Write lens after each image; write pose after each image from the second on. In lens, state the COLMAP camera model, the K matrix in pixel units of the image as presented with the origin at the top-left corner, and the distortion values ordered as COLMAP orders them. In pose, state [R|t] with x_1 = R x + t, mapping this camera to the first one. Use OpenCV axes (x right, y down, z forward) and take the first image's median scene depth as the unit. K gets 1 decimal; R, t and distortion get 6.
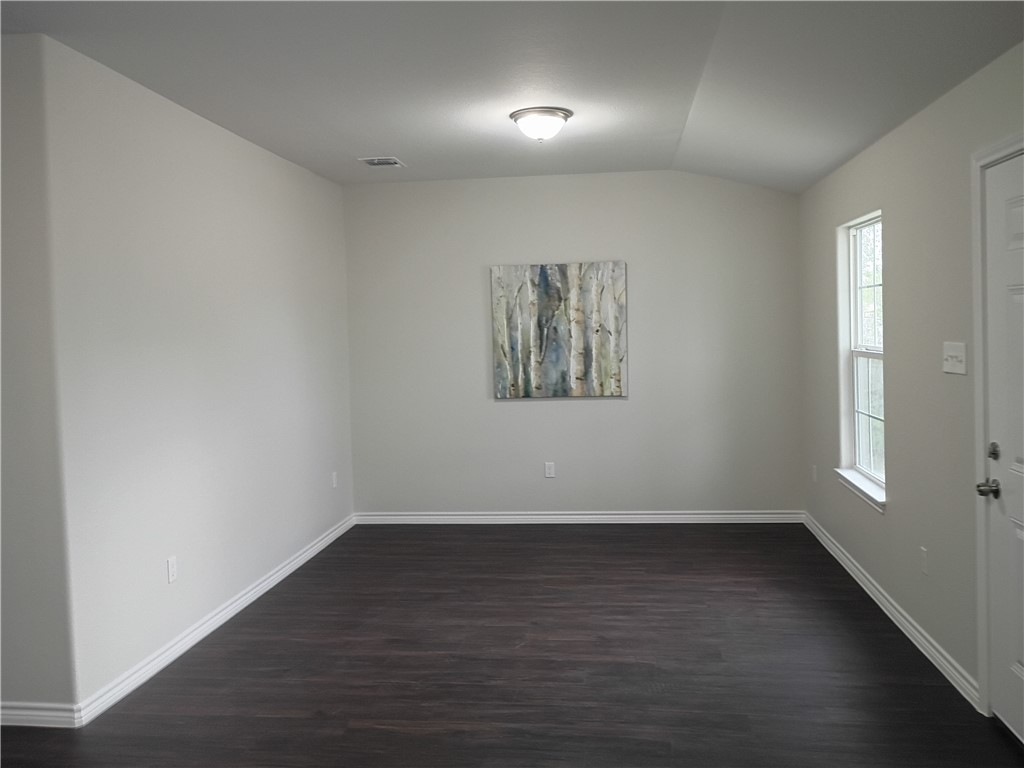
lens RADIAL K [[849.6, 0, 512.0], [0, 849.6, 384.1], [0, 0, 1]] dist [0.058835, -0.042976]
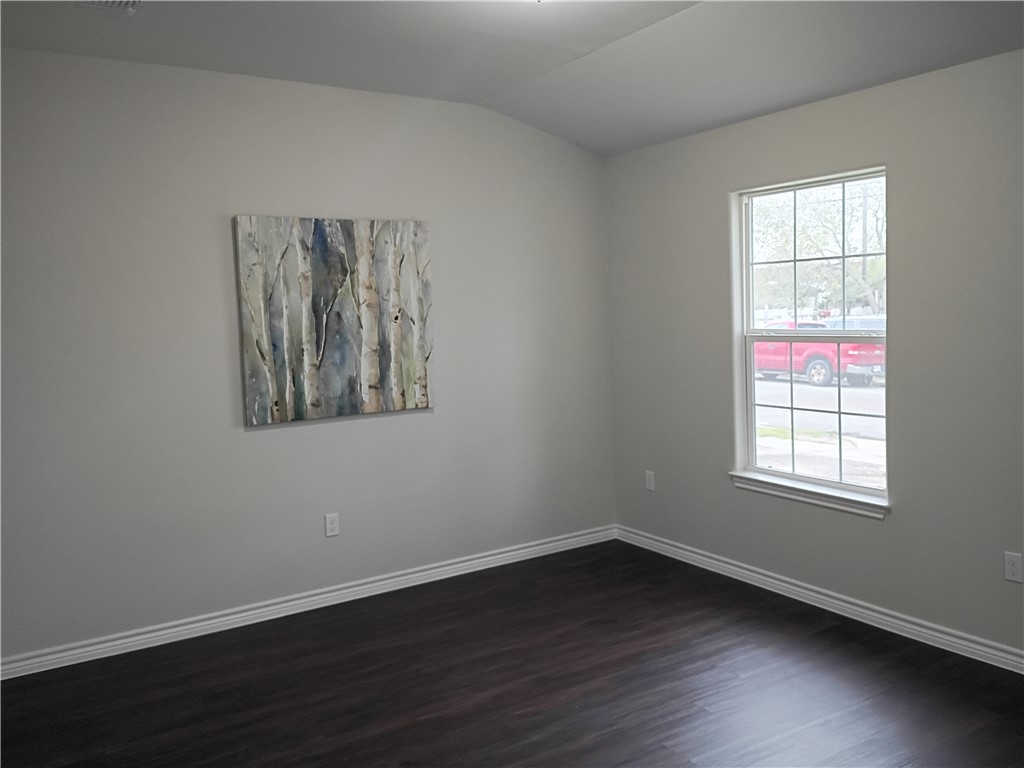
lens RADIAL K [[849.6, 0, 512.5], [0, 849.6, 379.4], [0, 0, 1]] dist [0.058835, -0.042976]
pose [[0.764648, -0.049697, 0.642529, -0.281054], [0.055497, 0.998396, 0.011177, -0.014178], [-0.642054, 0.027112, 0.766180, 0.394938]]
